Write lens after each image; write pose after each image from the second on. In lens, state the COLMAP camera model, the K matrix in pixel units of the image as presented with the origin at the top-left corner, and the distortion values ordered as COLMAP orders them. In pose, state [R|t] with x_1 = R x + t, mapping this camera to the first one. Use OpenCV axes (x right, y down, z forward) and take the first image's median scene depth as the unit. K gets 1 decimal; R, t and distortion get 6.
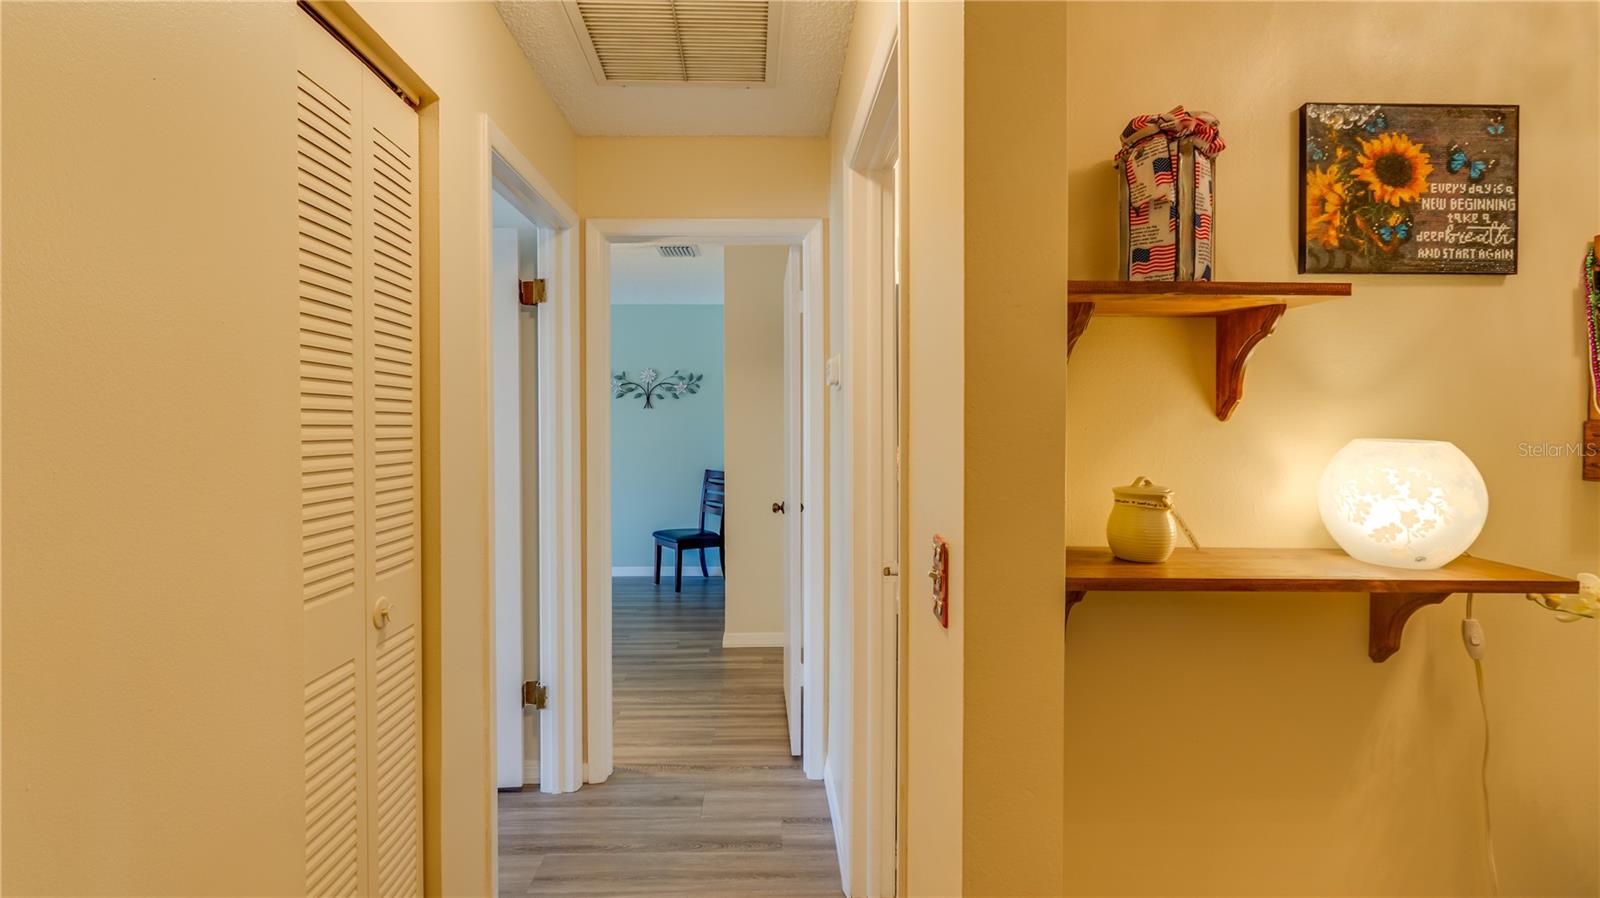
lens RADIAL K [[732.4, 0, 791.7], [0, 732.4, 439.4], [0, 0, 1]] dist [-0.002054, 0.000190]
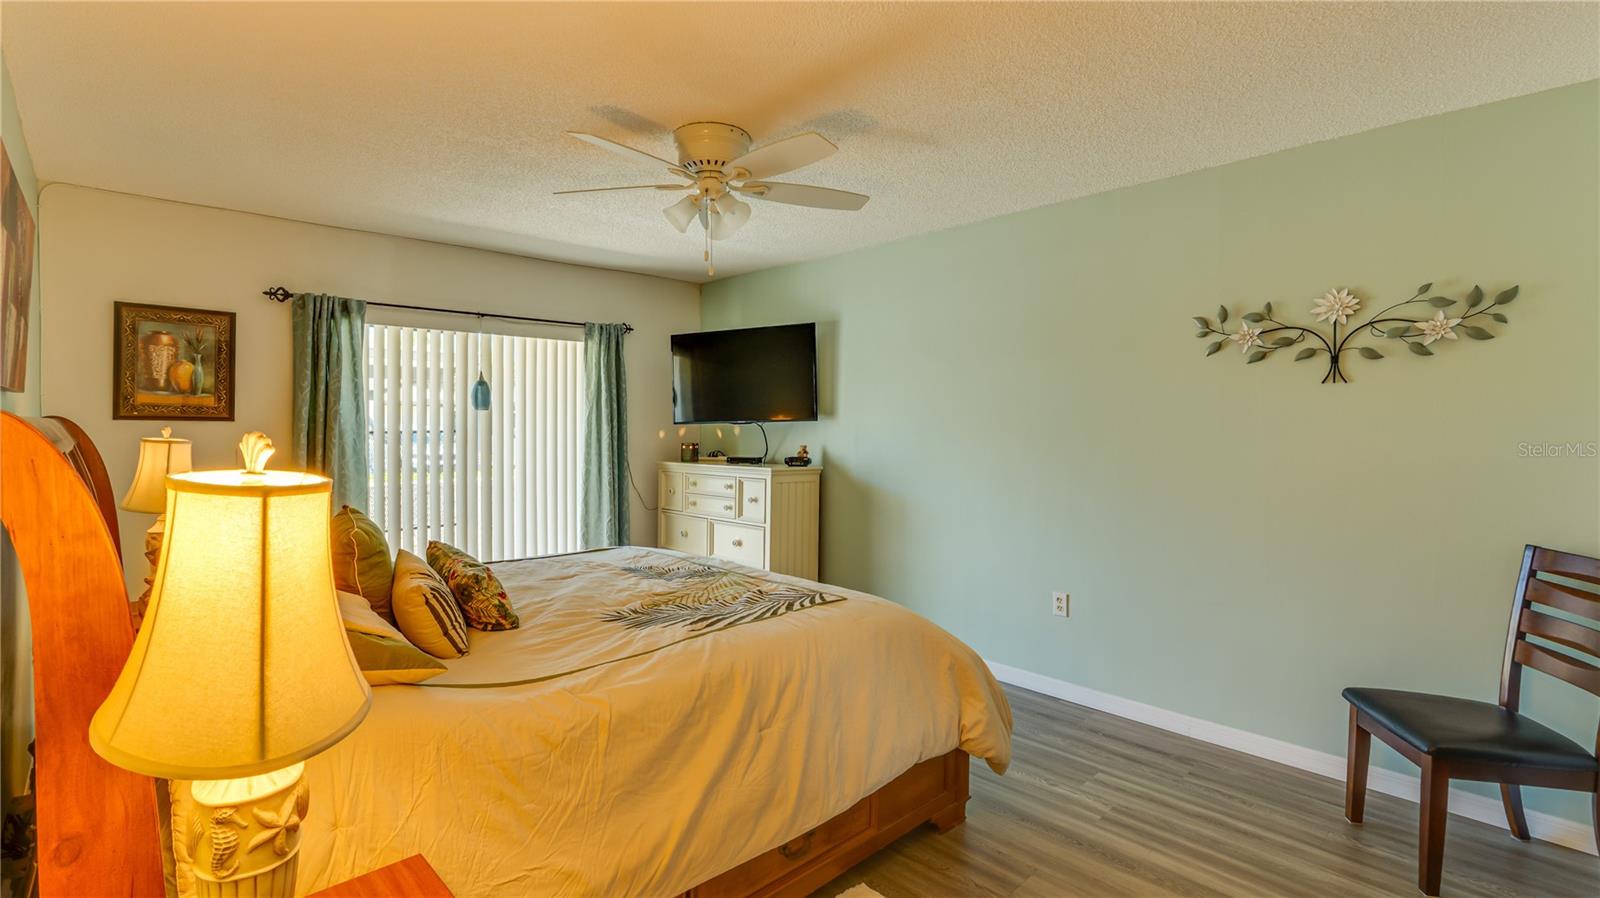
lens RADIAL K [[732.4, 0, 791.1], [0, 732.4, 433.9], [0, 0, 1]] dist [-0.002054, 0.000190]
pose [[0.656951, 0.010434, -0.753861, -0.085437], [-0.013690, 0.999904, 0.001910, -0.010680], [0.753809, 0.009065, 0.657031, 0.494670]]
